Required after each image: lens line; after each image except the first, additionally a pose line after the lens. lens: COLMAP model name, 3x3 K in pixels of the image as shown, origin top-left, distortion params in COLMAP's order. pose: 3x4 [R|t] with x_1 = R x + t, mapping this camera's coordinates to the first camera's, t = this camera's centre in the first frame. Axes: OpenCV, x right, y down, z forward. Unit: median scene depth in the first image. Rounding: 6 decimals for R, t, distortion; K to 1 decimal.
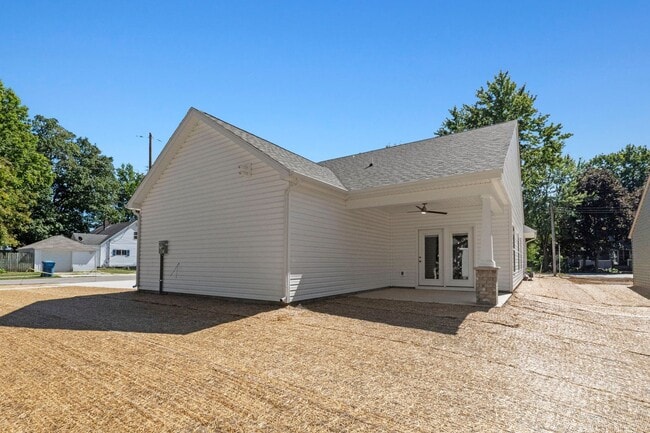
lens RADIAL K [[339.1, 0, 307.8], [0, 339.1, 247.2], [0, 0, 1]] dist [-0.013020, -0.000295]
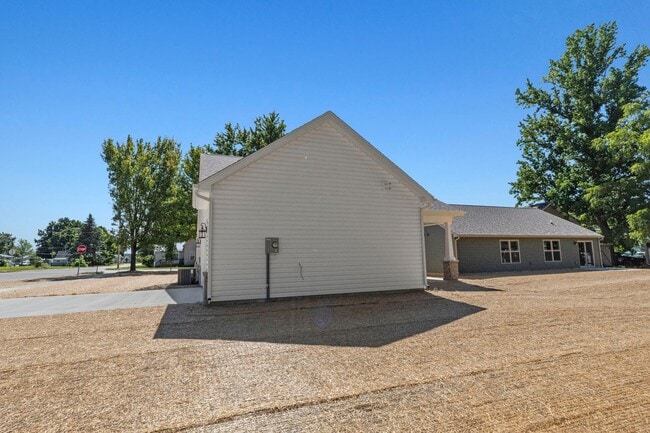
lens RADIAL K [[339.1, 0, 328.4], [0, 339.1, 210.5], [0, 0, 1]] dist [-0.013020, -0.000295]
pose [[0.522872, 0.106053, 0.845788, -1.082646], [-0.021993, 0.993578, -0.110988, 0.004800], [-0.852128, 0.039431, 0.521846, 0.429026]]
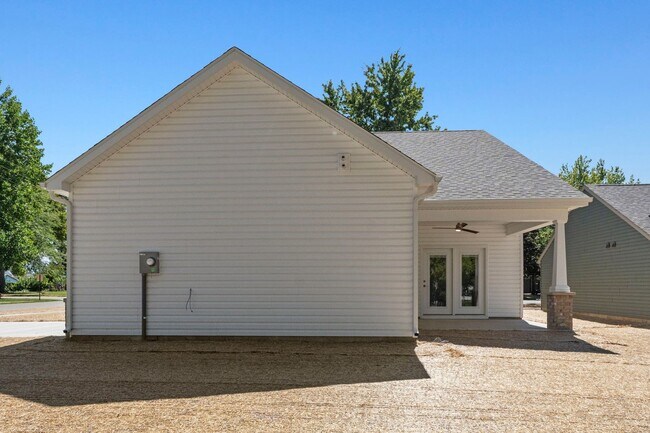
lens RADIAL K [[530.1, 0, 319.1], [0, 530.1, 277.1], [0, 0, 1]] dist [-0.008381, 0.009767]
pose [[0.844898, 0.011213, 0.534810, -0.674150], [-0.024027, 0.999567, 0.017001, 0.003016], [-0.534388, -0.027214, 0.844801, 0.043259]]
